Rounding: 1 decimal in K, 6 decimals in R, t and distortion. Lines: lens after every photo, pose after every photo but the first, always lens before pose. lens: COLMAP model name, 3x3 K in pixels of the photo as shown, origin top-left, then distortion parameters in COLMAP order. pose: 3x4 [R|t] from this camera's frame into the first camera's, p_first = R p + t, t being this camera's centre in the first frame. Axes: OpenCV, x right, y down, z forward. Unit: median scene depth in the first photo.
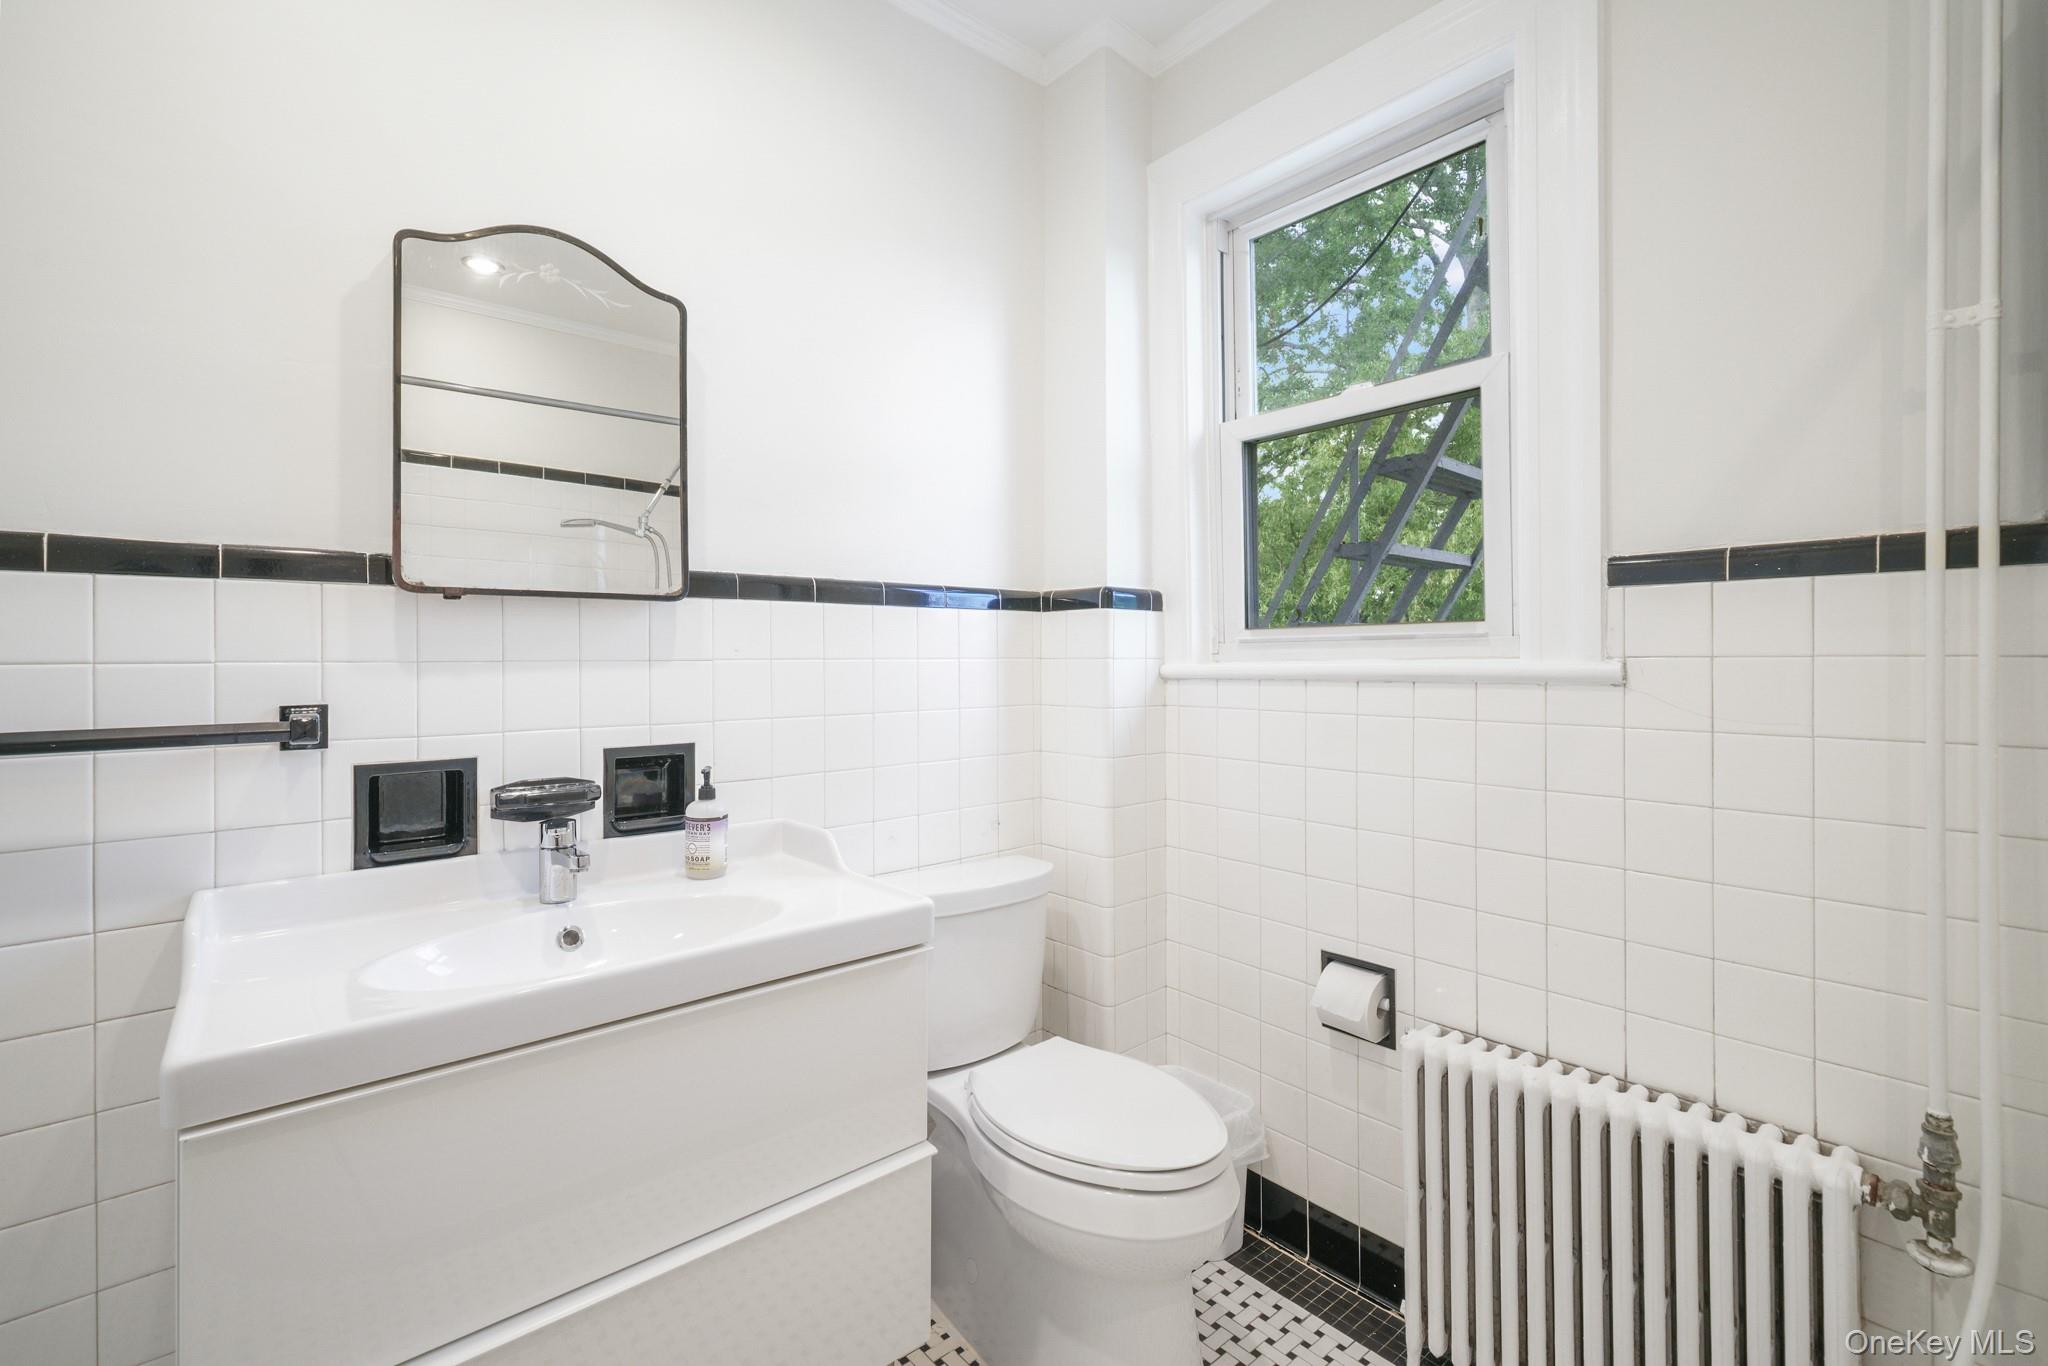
lens RADIAL K [[900.6, 0, 1029.3], [0, 900.6, 676.3], [0, 0, 1]] dist [-0.003584, -0.000600]
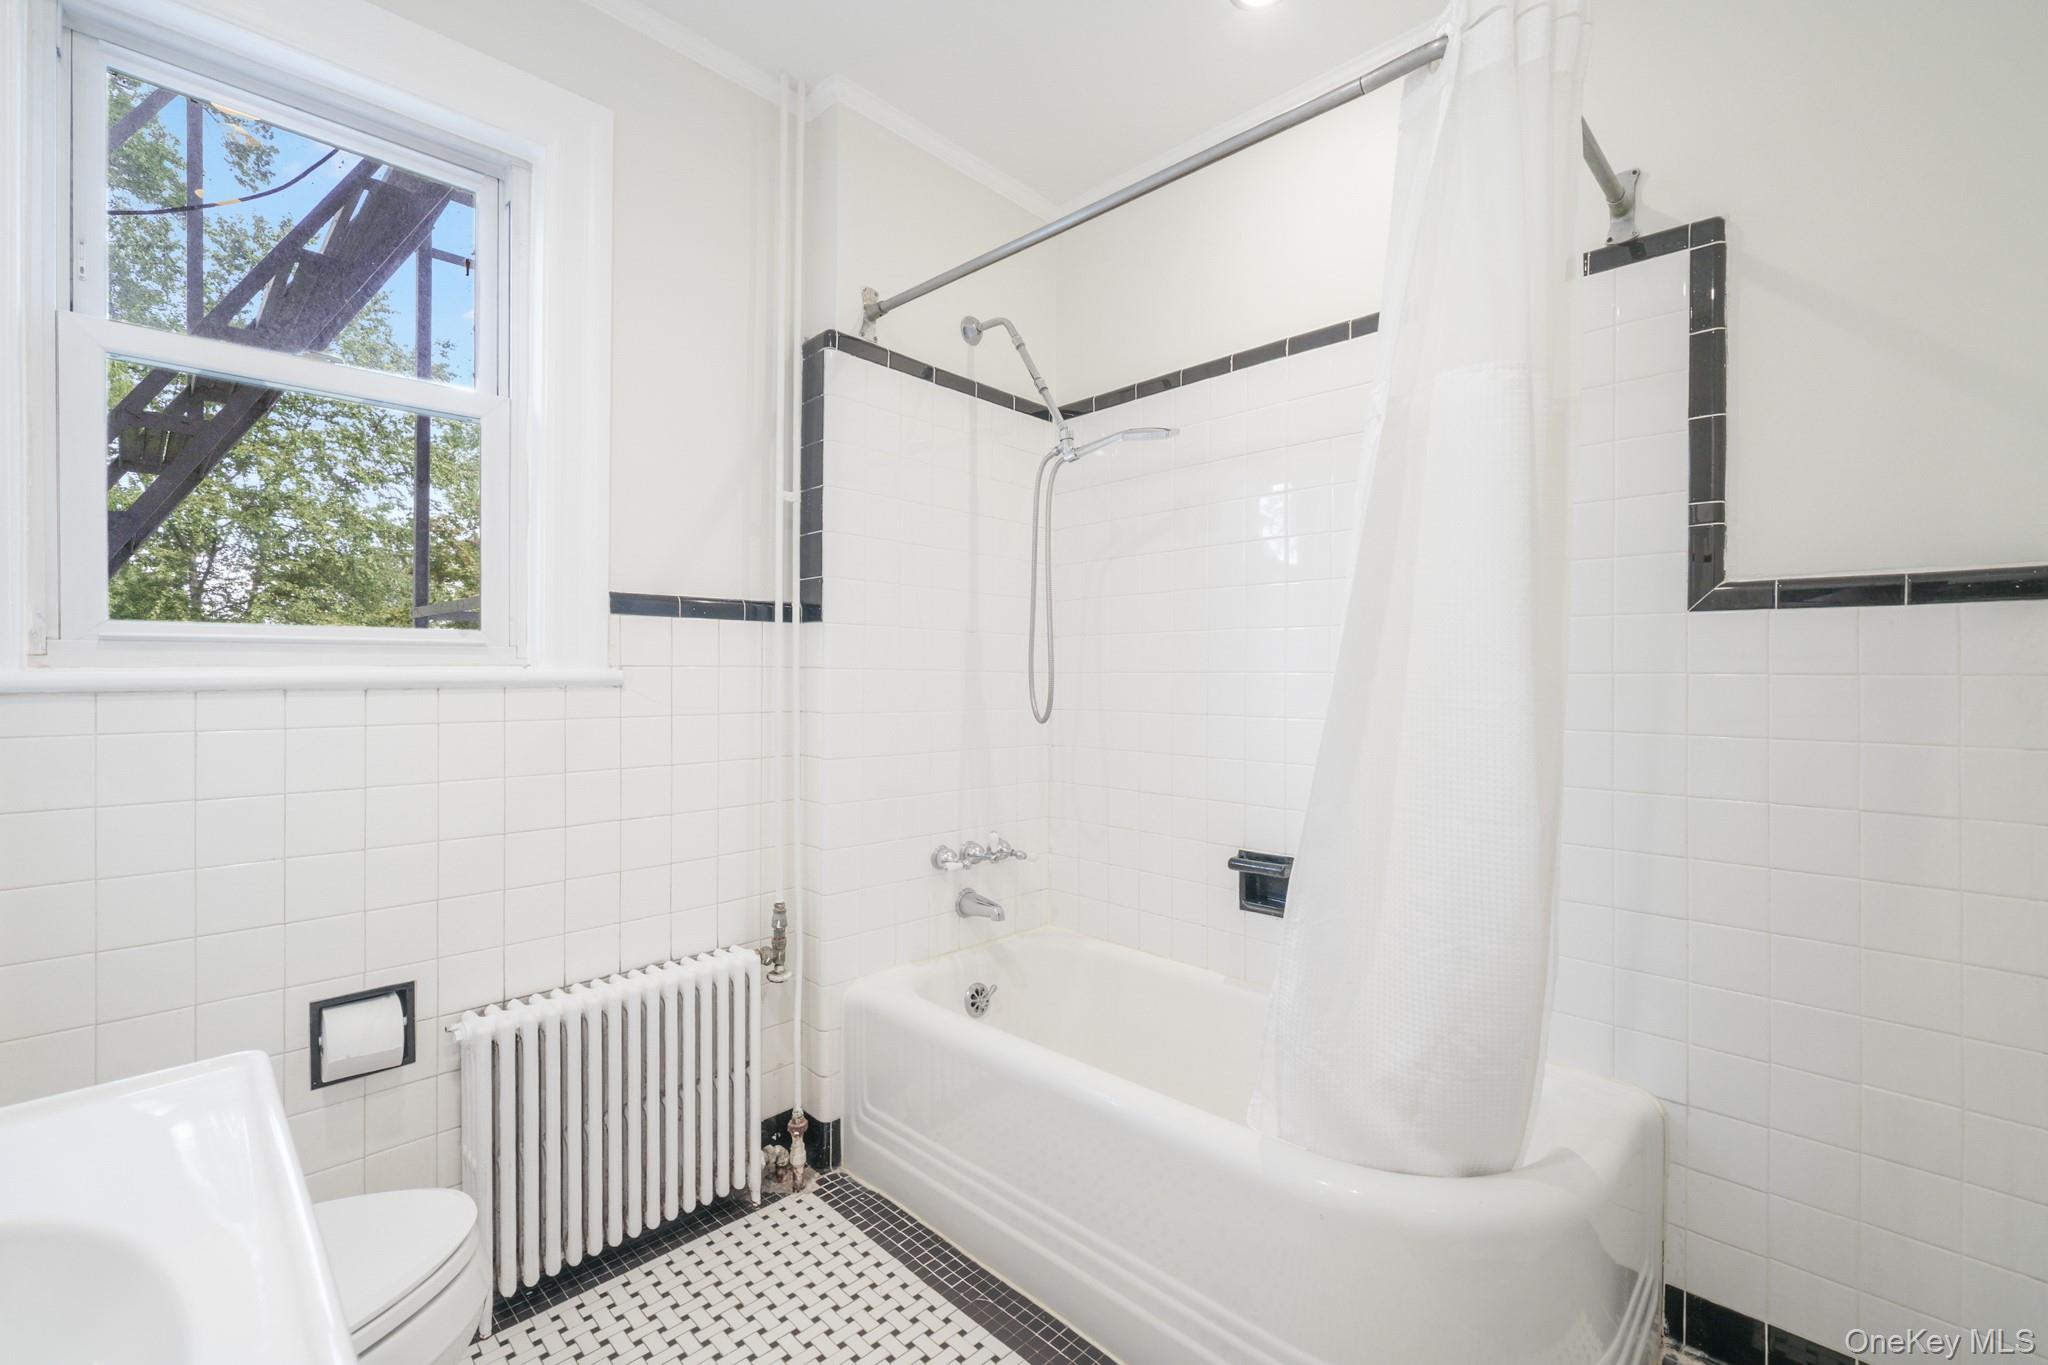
lens RADIAL K [[840.8, 0, 1032.5], [0, 840.8, 673.9], [0, 0, 1]] dist [-0.000620, -0.000137]
pose [[-0.062984, -0.003950, 0.998007, -0.615734], [0.012052, 0.999916, 0.004718, -0.007026], [-0.997942, 0.012325, -0.062931, 0.415528]]
